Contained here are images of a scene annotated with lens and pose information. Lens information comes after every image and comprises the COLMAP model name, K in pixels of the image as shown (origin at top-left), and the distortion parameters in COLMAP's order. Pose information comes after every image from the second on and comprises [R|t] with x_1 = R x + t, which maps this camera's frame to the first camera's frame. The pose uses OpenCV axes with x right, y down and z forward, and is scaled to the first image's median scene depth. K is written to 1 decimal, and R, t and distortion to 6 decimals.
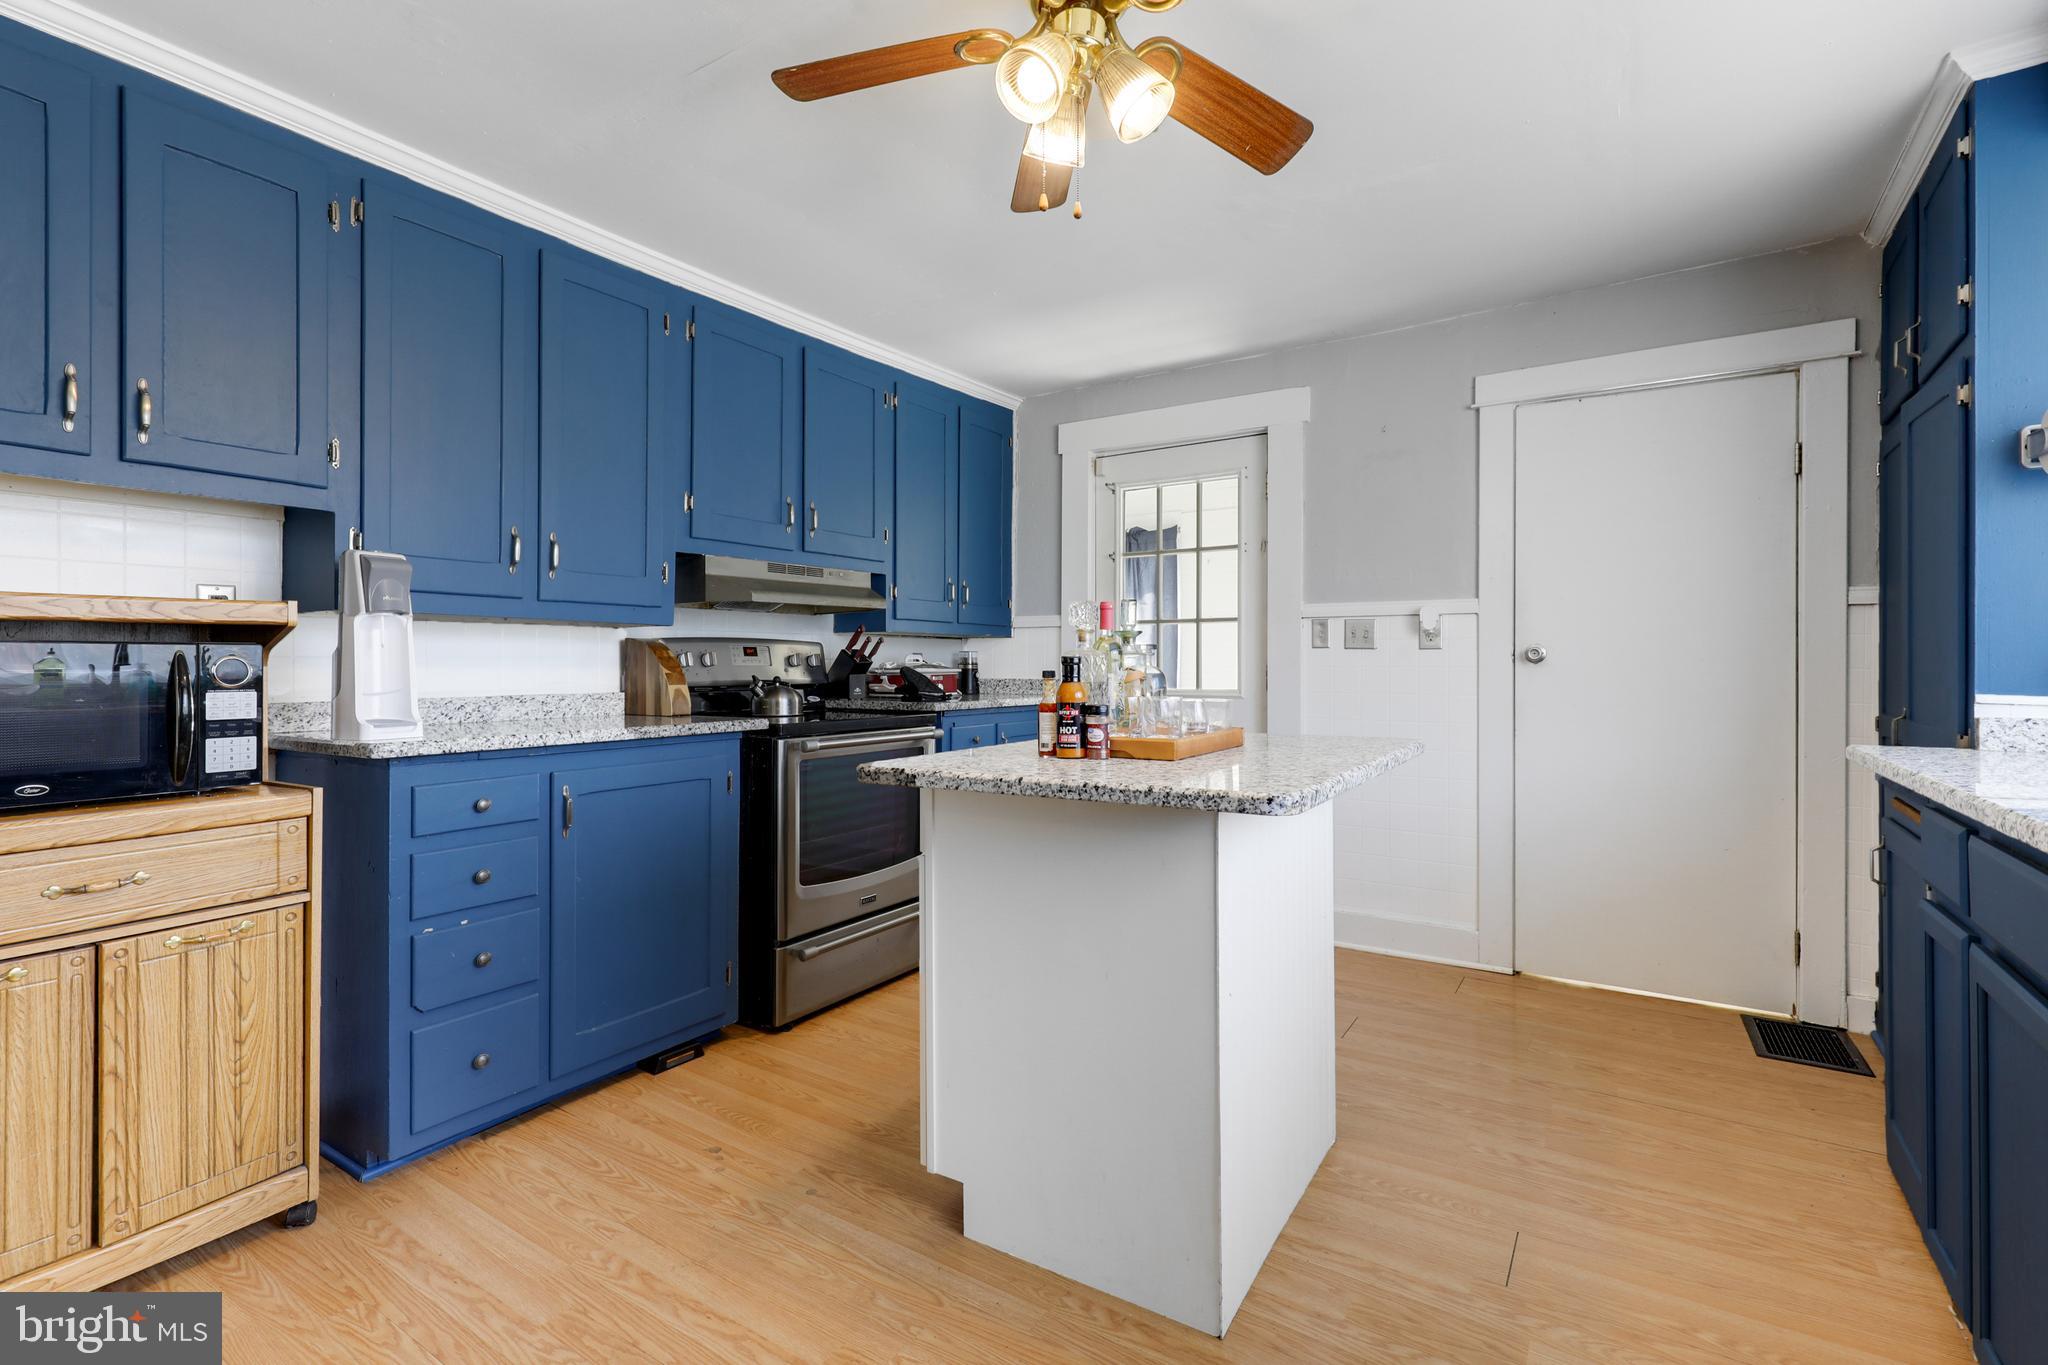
lens RADIAL K [[932.3, 0, 1037.4], [0, 932.3, 662.4], [0, 0, 1]] dist [0.023473, -0.001273]
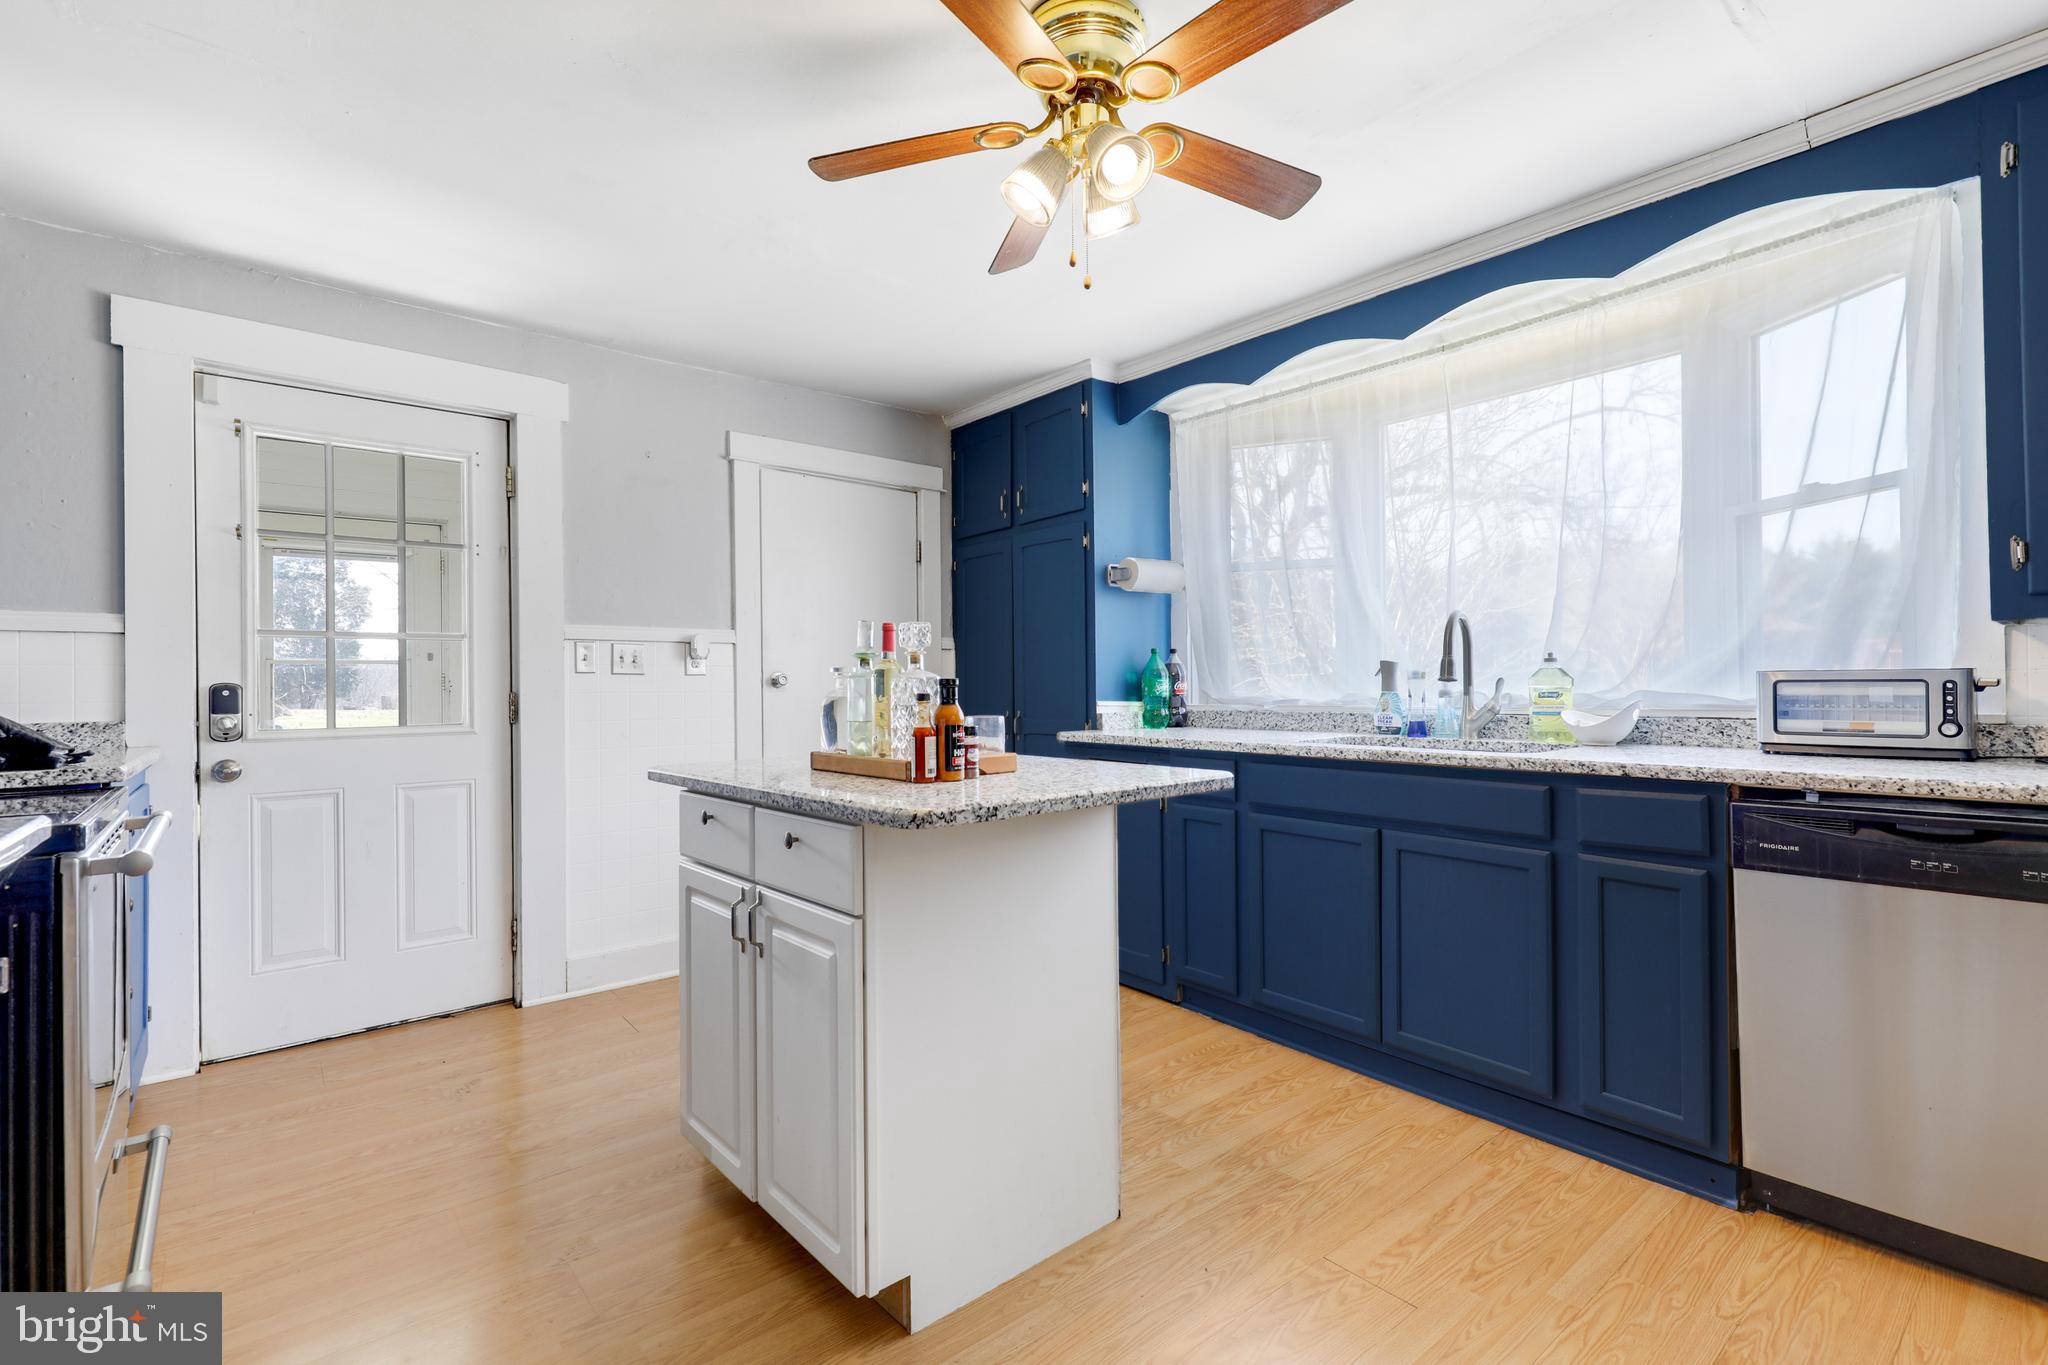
lens RADIAL K [[932.3, 0, 1012.7], [0, 932.3, 685.6], [0, 0, 1]] dist [0.023473, -0.001273]
pose [[0.305890, -0.002247, 0.952064, -0.575239], [0.009472, 0.999955, -0.000683, 0.001374], [-0.952020, 0.009227, 0.305897, 0.408514]]
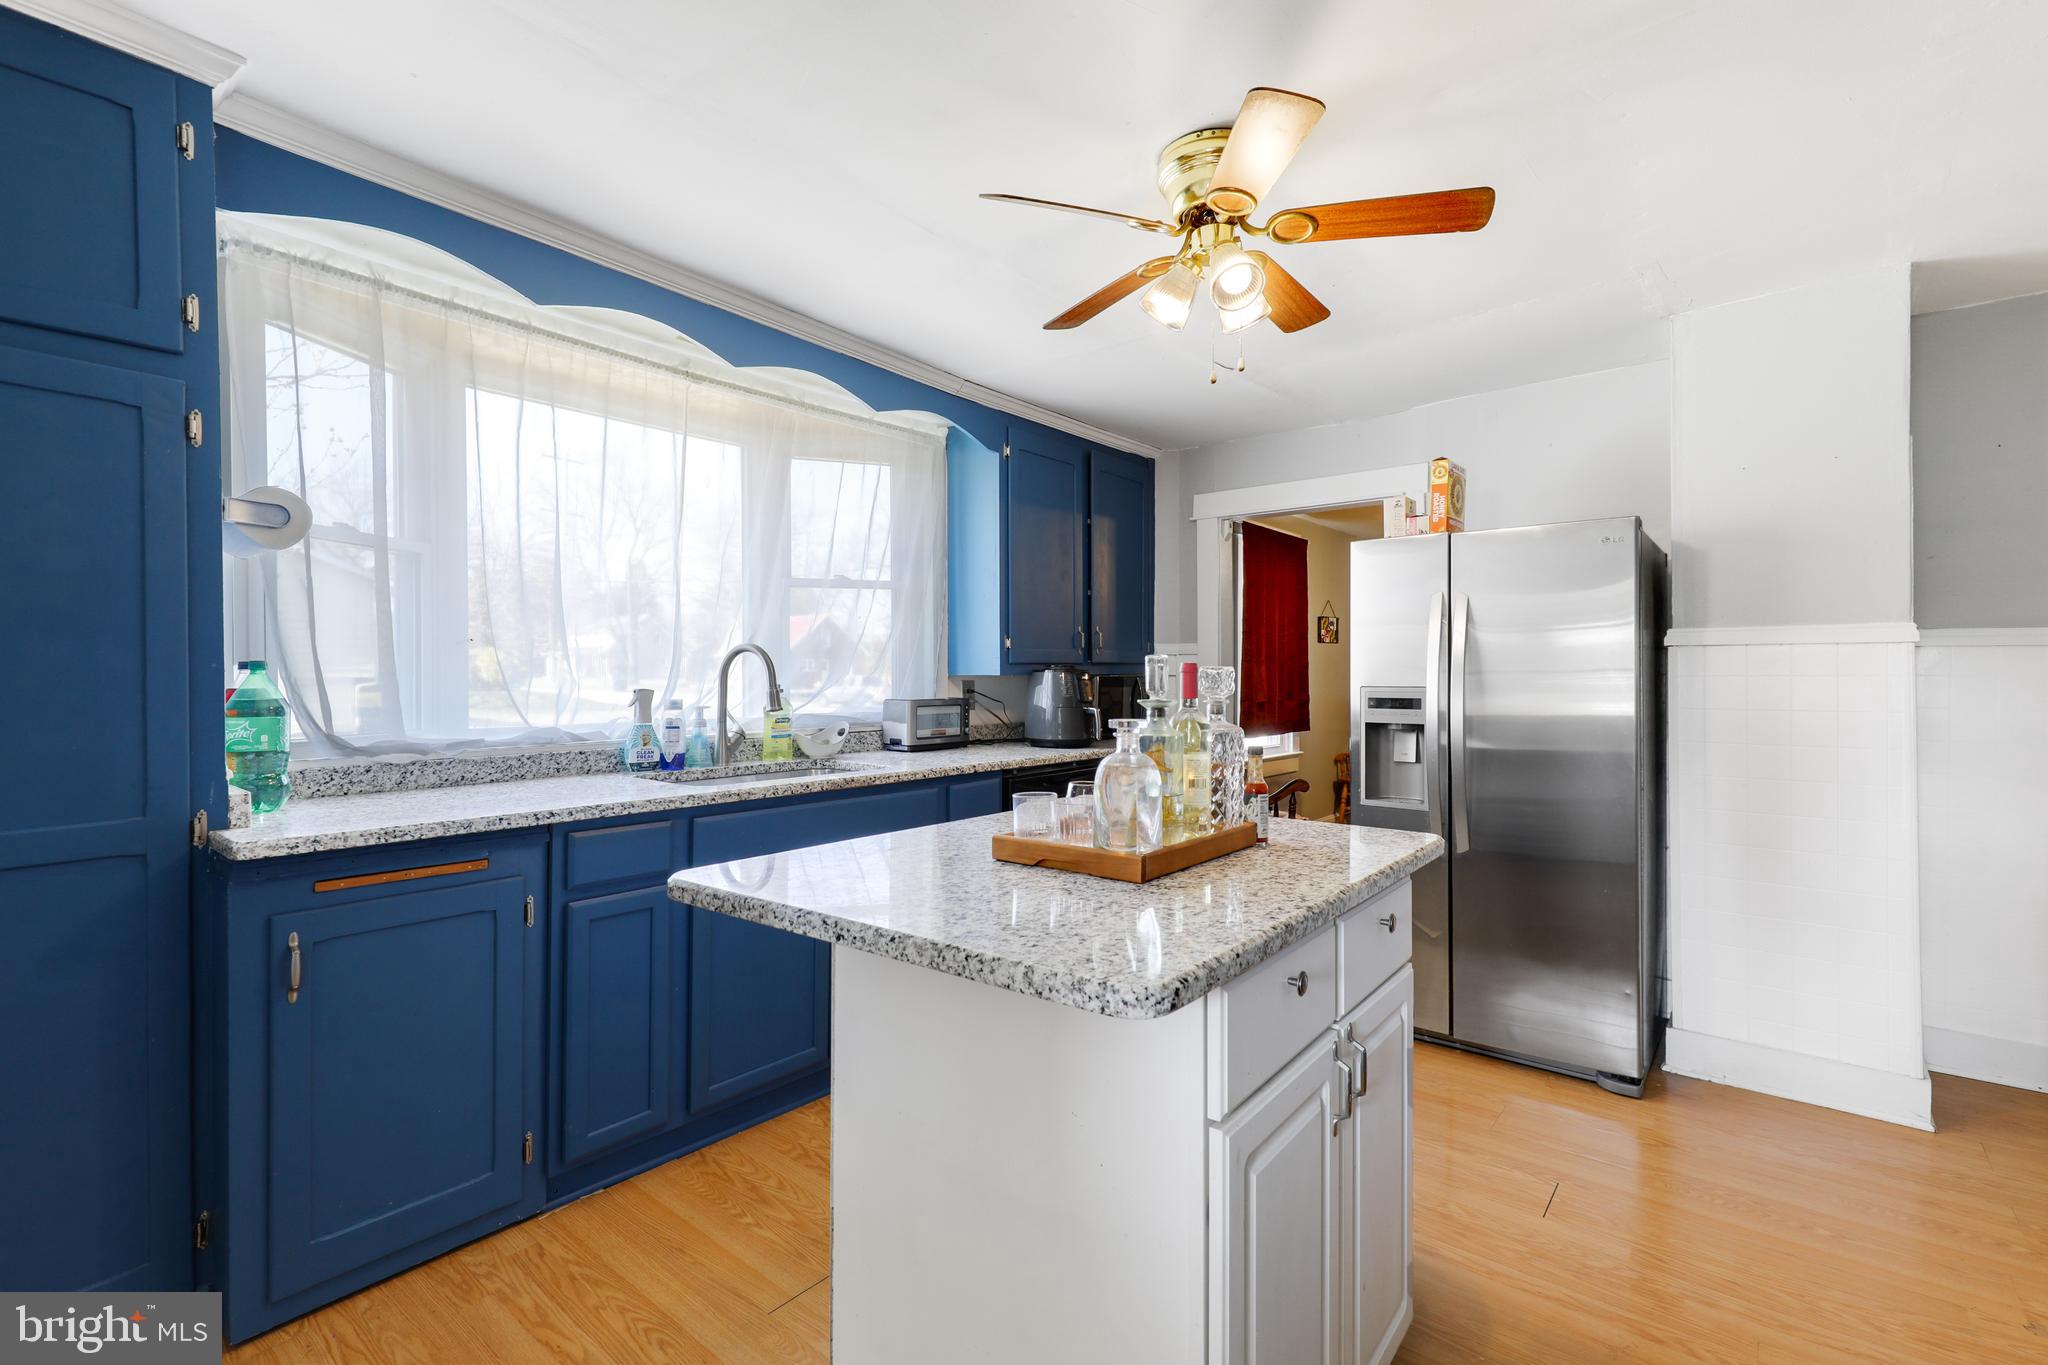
lens RADIAL K [[932.3, 0, 1006.9], [0, 932.3, 686.3], [0, 0, 1]] dist [0.023473, -0.001273]
pose [[-0.994107, -0.000101, 0.108402, 0.106126], [0.001413, 0.999902, 0.013895, -0.040446], [-0.108393, 0.013966, -0.994010, 1.259823]]
